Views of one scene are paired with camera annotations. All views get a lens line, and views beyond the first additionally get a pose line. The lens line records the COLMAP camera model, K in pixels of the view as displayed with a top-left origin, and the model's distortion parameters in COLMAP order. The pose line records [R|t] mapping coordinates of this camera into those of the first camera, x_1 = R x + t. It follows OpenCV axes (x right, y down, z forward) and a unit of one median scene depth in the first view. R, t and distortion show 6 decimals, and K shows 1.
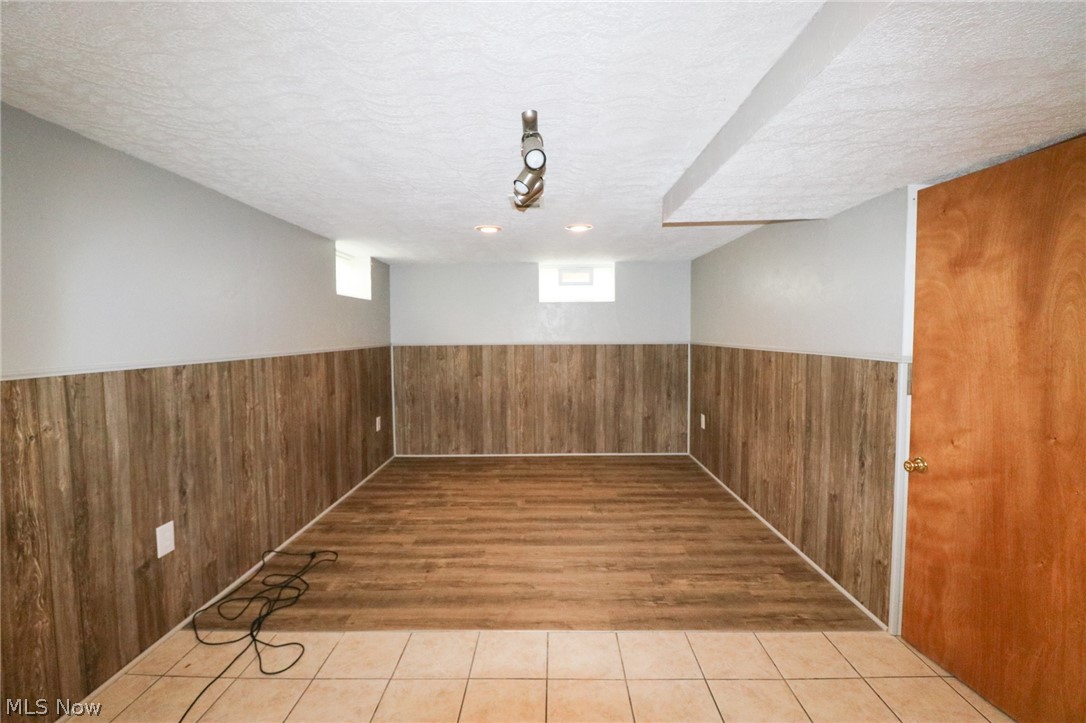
lens RADIAL K [[499.0, 0, 544.1], [0, 499.0, 363.6], [0, 0, 1]] dist [-0.001445, -0.001898]
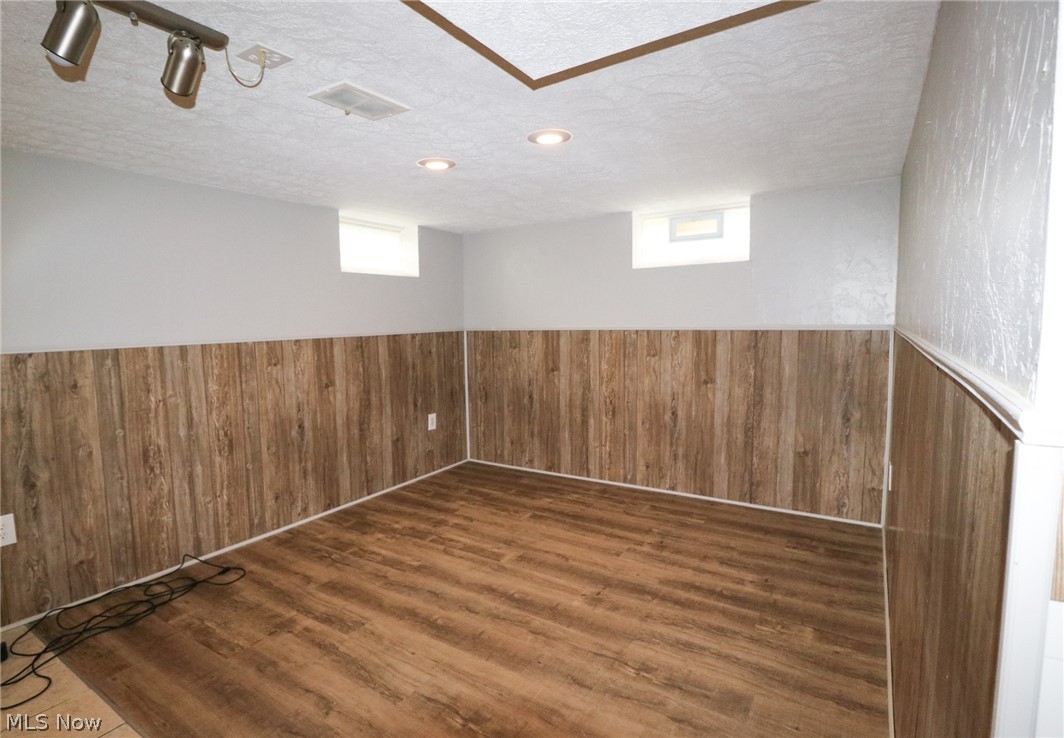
lens RADIAL K [[536.1, 0, 529.5], [0, 536.1, 365.2], [0, 0, 1]] dist [-0.007270, -0.002049]
pose [[0.840349, 0.040651, -0.540519, 0.334558], [-0.022014, 0.998921, 0.040900, -0.019606], [0.541598, -0.022471, 0.840337, 0.351246]]
